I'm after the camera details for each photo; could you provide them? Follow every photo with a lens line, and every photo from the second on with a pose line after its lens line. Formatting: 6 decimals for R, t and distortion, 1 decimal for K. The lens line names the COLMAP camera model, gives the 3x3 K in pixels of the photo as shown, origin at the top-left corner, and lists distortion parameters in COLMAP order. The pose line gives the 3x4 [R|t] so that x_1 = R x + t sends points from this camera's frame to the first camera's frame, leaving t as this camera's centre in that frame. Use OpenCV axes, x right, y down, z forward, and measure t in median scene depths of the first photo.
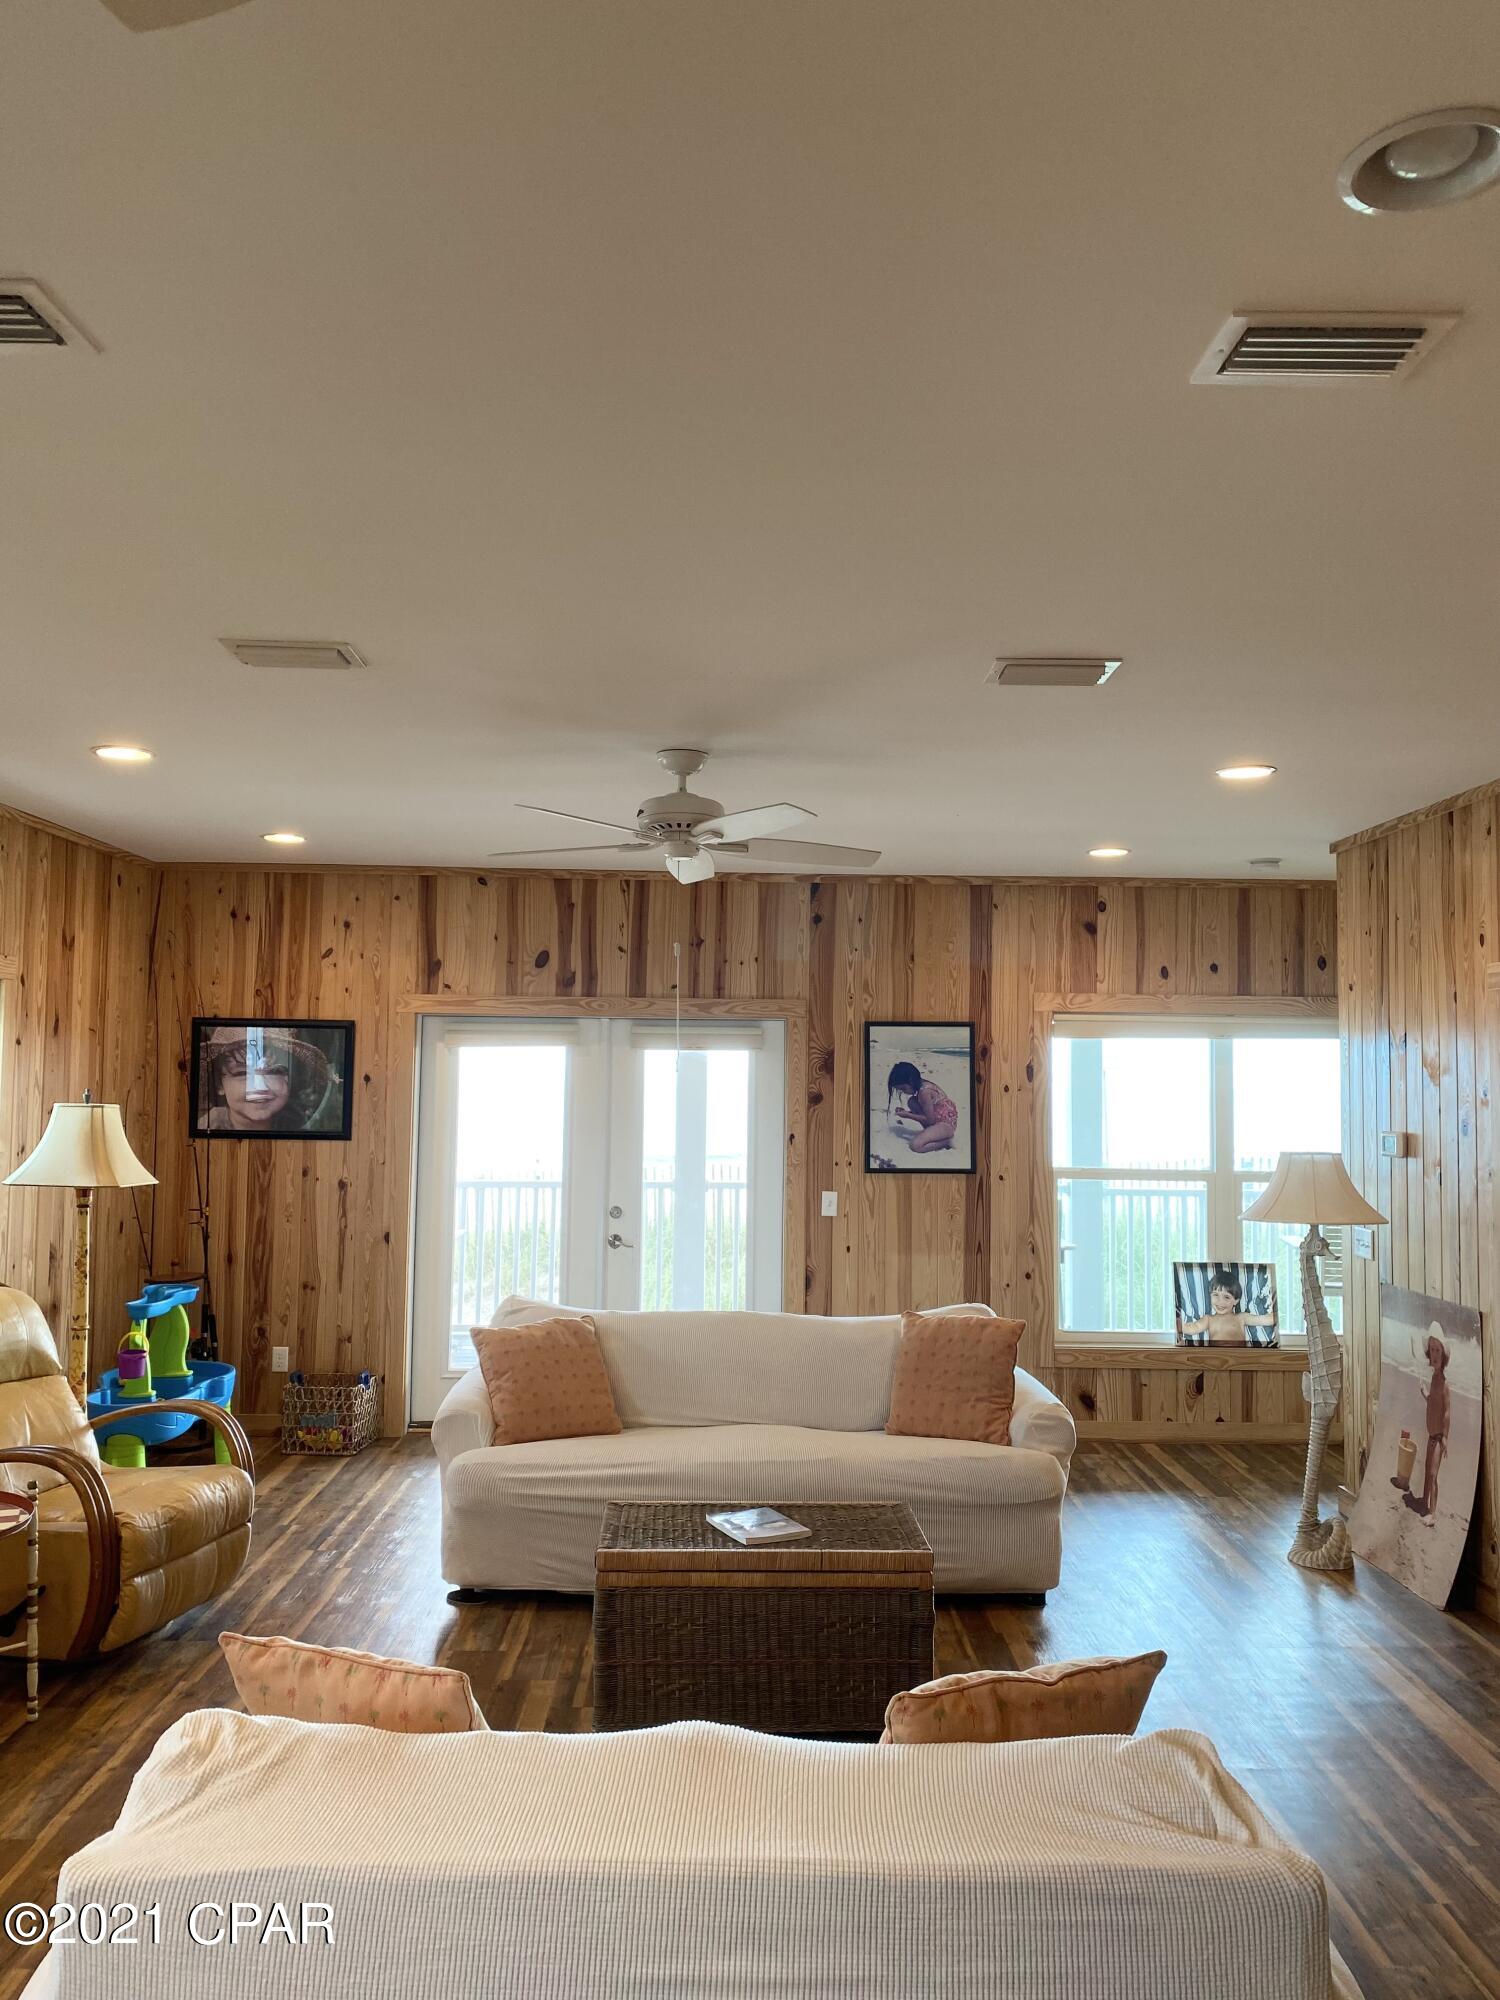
lens RADIAL K [[1508.4, 0, 750.0], [0, 1508.4, 1000.0], [0, 0, 1]] dist [0.144556, -0.318155]
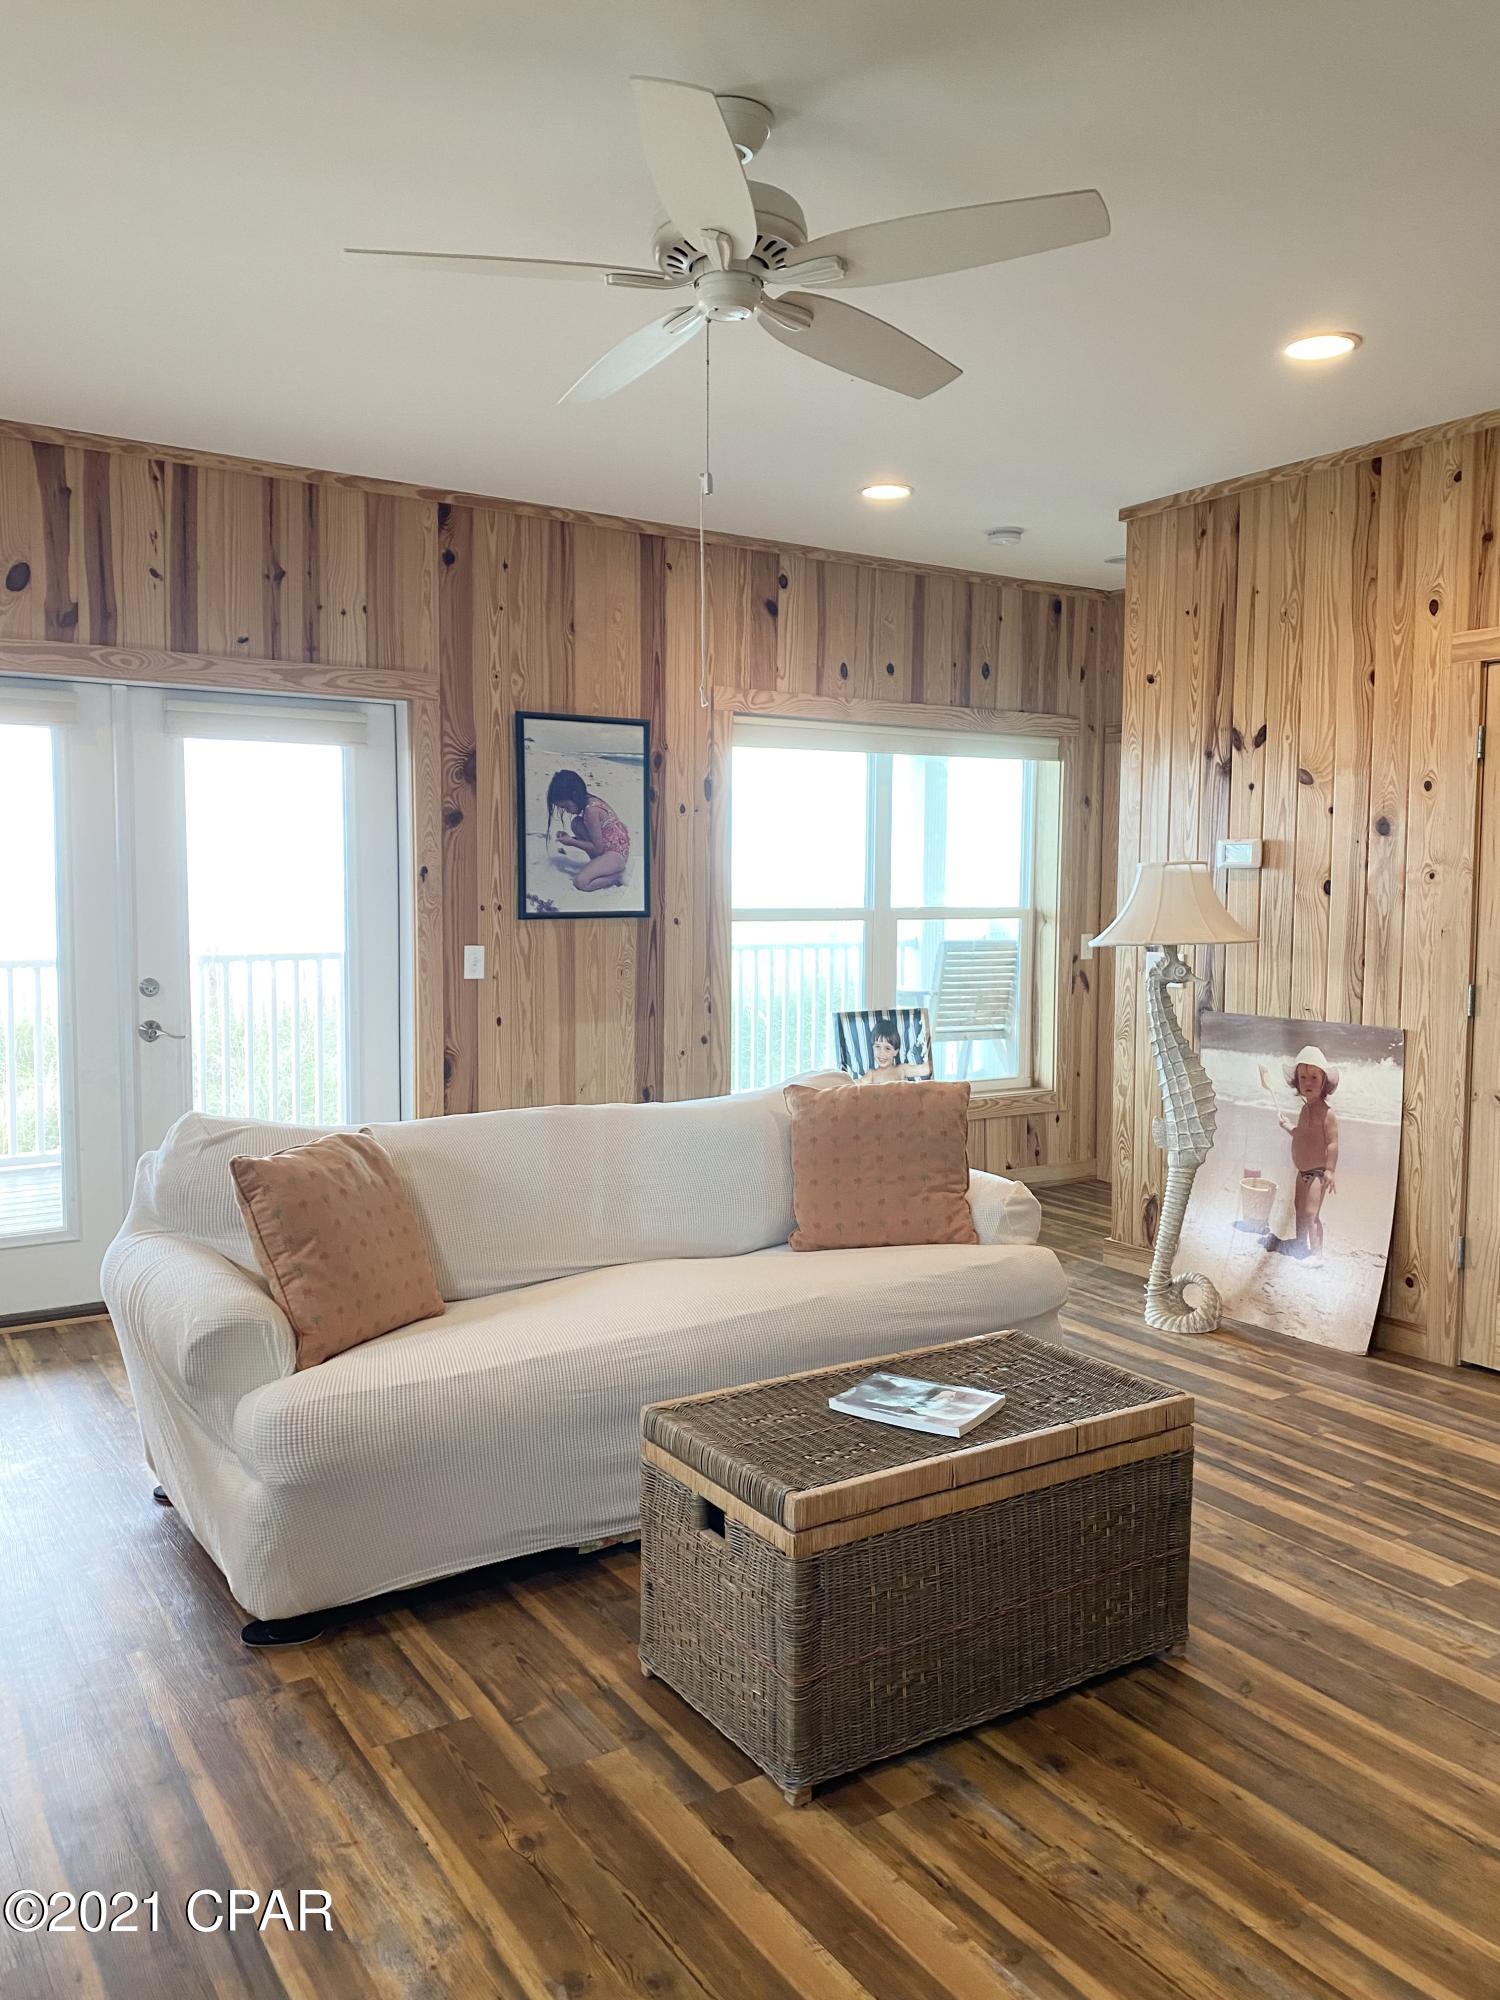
lens RADIAL K [[1508.4, 0, 750.0], [0, 1508.4, 1000.0], [0, 0, 1]] dist [0.144556, -0.318155]
pose [[0.845413, -0.050068, 0.531762, -0.224952], [-0.024596, 0.990891, 0.132400, 0.052245], [-0.533547, -0.125011, 0.836480, 0.312037]]
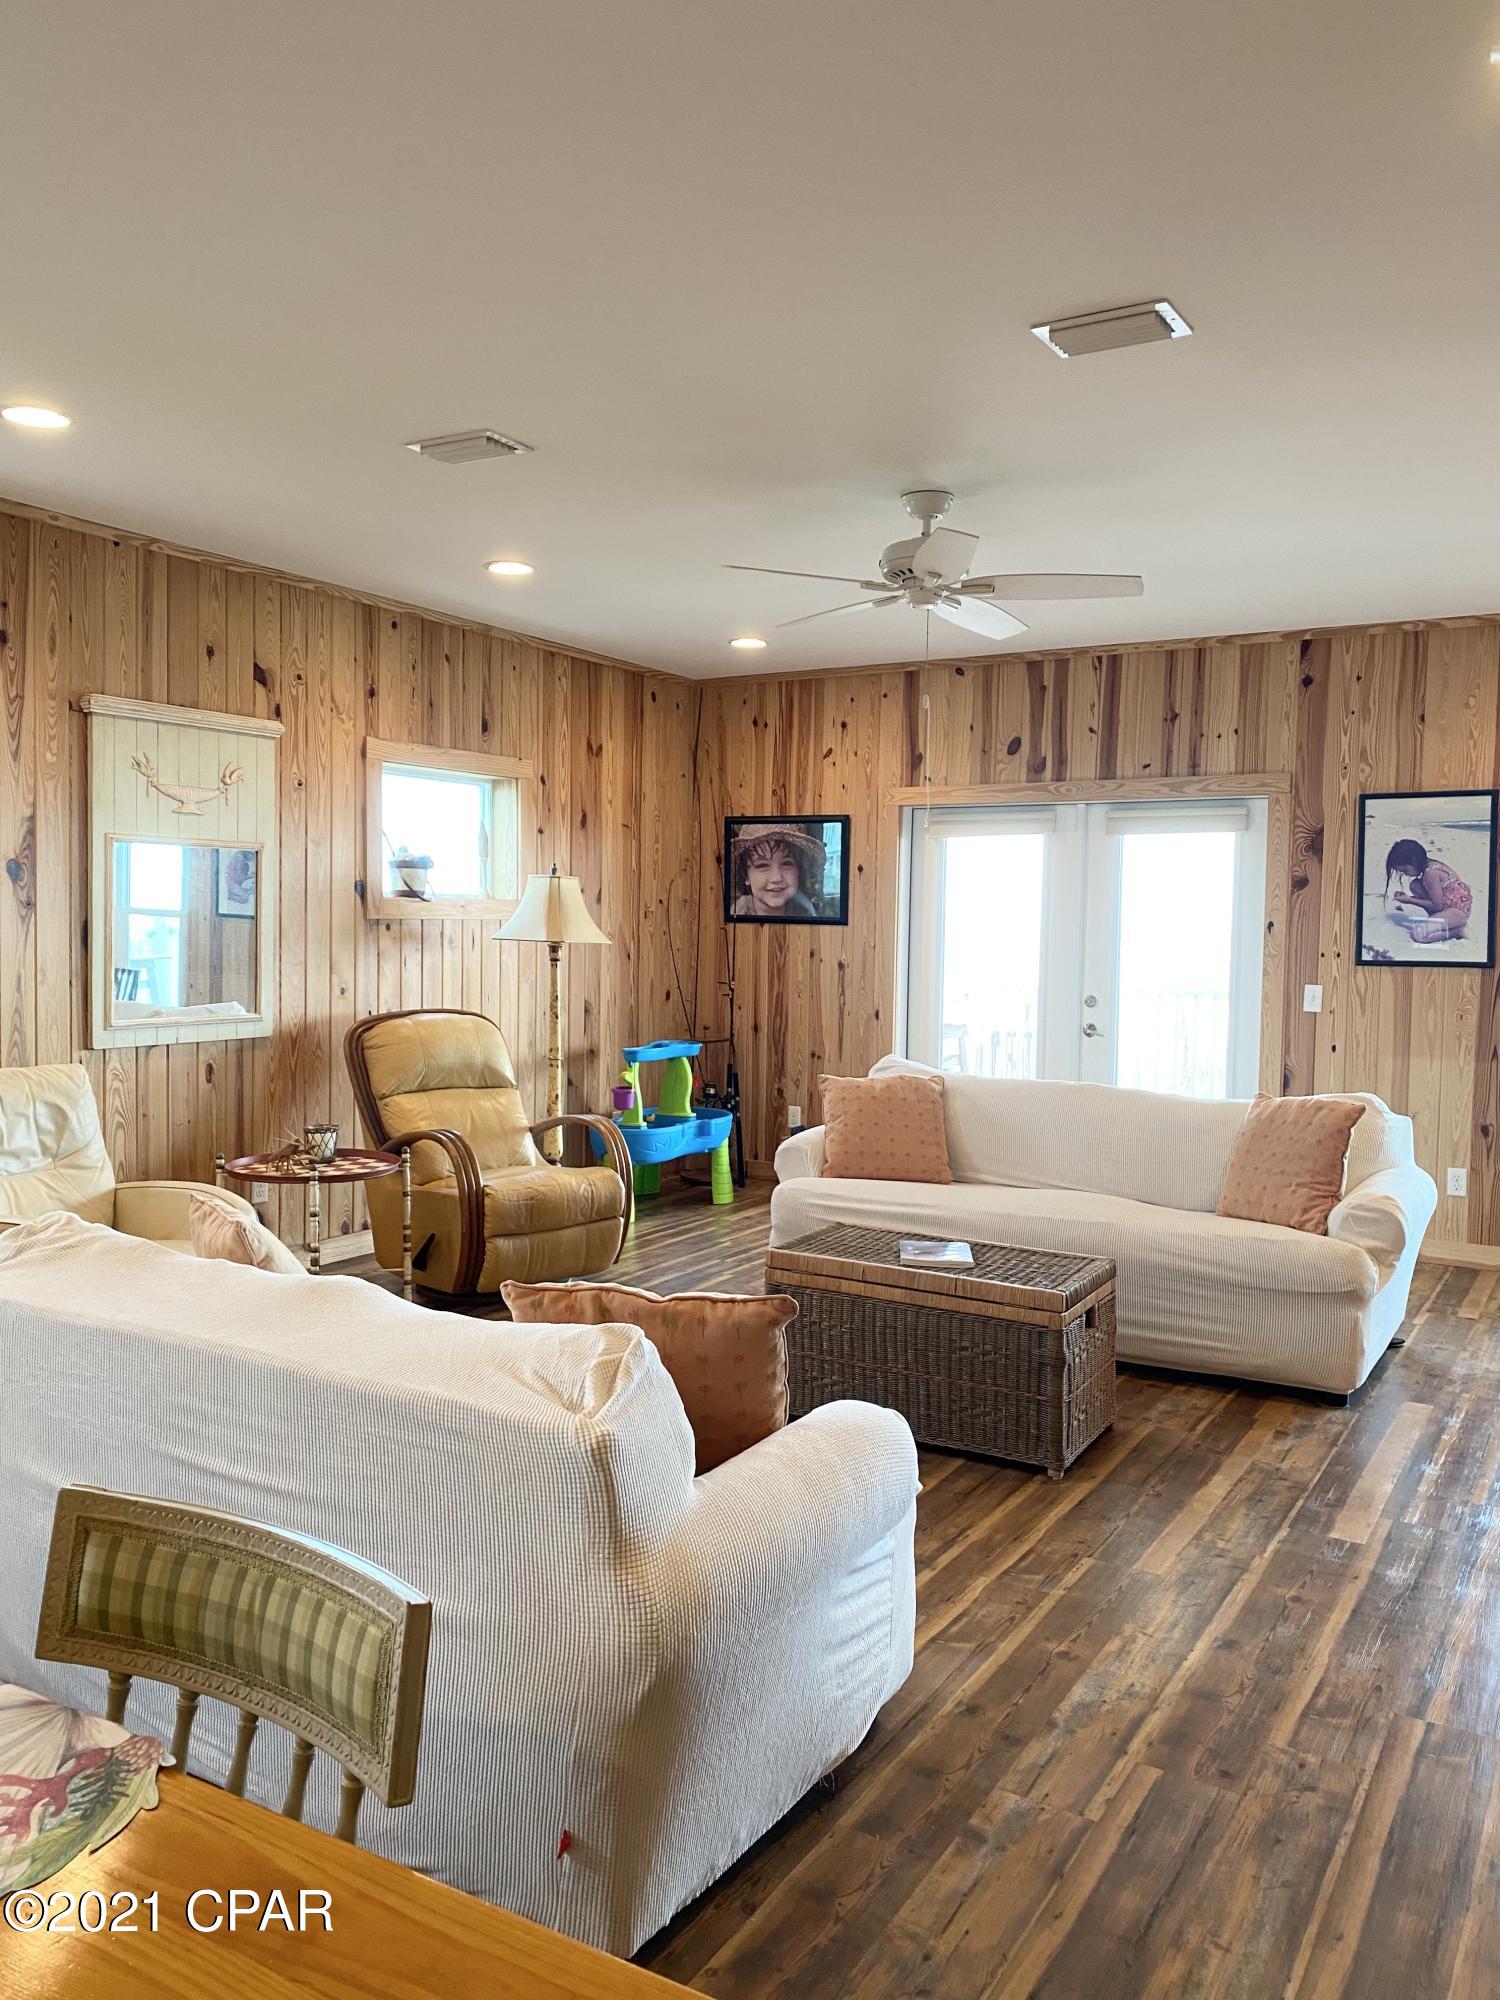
lens RADIAL K [[1508.4, 0, 750.0], [0, 1508.4, 1000.0], [0, 0, 1]] dist [0.144556, -0.318155]
pose [[0.848697, 0.030950, -0.527974, 0.249882], [0.021879, 0.995377, 0.093518, 0.042359], [0.528427, -0.090920, 0.844096, 0.046621]]
